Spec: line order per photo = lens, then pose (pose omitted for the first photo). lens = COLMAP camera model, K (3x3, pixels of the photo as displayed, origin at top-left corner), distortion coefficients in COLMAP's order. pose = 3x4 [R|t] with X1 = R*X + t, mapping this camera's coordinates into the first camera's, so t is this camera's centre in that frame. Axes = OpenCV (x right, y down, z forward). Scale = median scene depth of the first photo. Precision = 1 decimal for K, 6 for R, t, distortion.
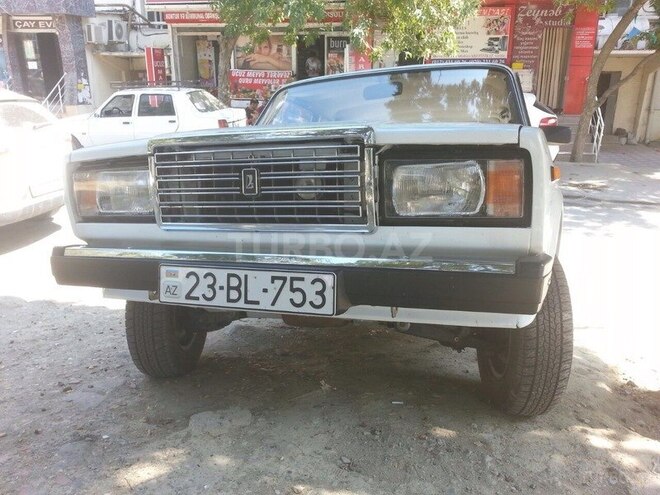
lens RADIAL K [[536.9, 0, 327.4], [0, 536.9, 238.6], [0, 0, 1]] dist [0.083097, -0.123682]
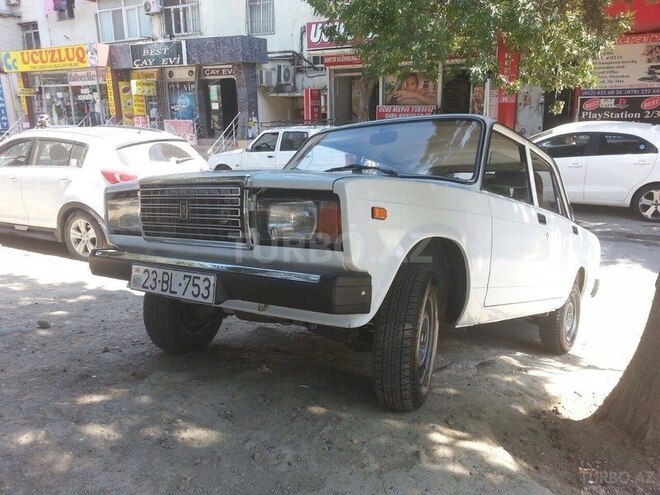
lens RADIAL K [[536.9, 0, 327.4], [0, 536.9, 238.6], [0, 0, 1]] dist [0.083097, -0.123682]
pose [[0.951420, 0.052309, -0.303421, 0.606148], [-0.068465, 0.996733, -0.042848, 0.006531], [0.300188, 0.061540, 0.951893, -0.243568]]
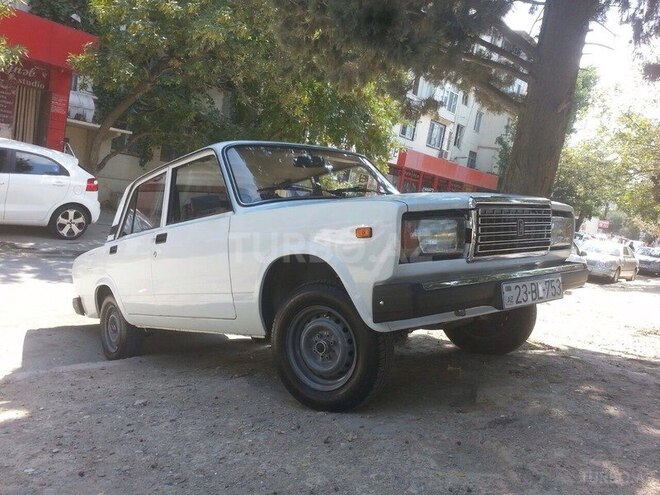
lens RADIAL K [[536.9, 0, 327.4], [0, 536.9, 238.6], [0, 0, 1]] dist [0.083097, -0.123682]
pose [[0.476090, -0.009721, 0.879343, -1.706031], [0.106431, 0.993226, -0.046643, -0.051934], [-0.872932, 0.115795, 0.473899, 0.657707]]
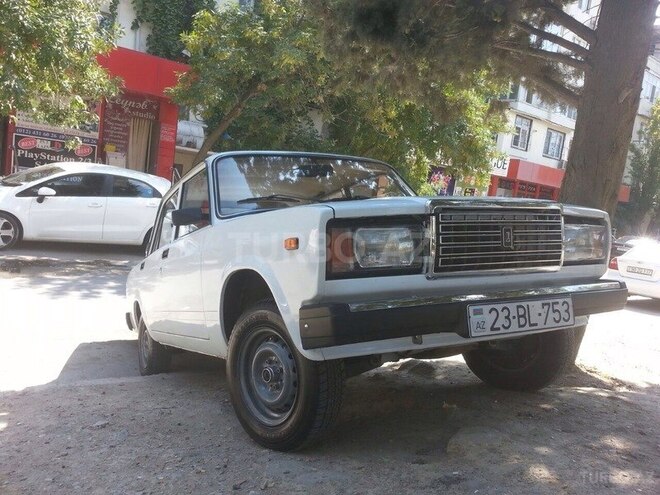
lens RADIAL K [[536.9, 0, 327.4], [0, 536.9, 238.6], [0, 0, 1]] dist [0.083097, -0.123682]
pose [[0.658710, 0.014493, 0.752257, -1.317977], [0.096952, 0.989844, -0.103966, -0.003920], [-0.746124, 0.141417, 0.650615, 0.407422]]
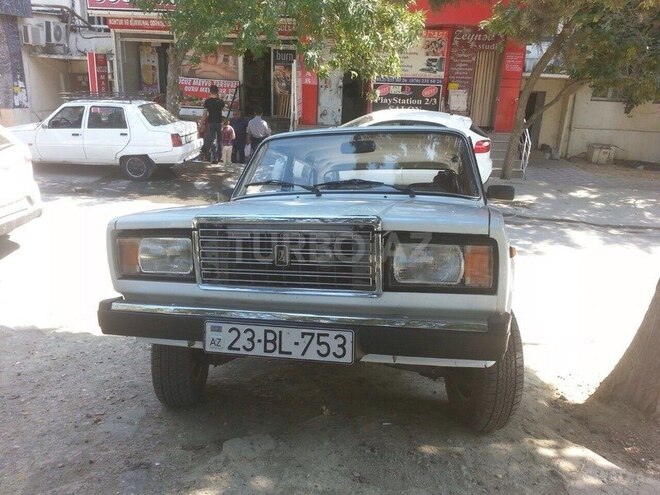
lens RADIAL K [[536.9, 0, 327.4], [0, 536.9, 238.6], [0, 0, 1]] dist [0.083097, -0.123682]
pose [[0.993313, 0.002231, 0.115428, -0.164390], [-0.001924, 0.999994, -0.002772, -0.127894], [-0.115434, 0.002531, 0.993312, -0.235819]]
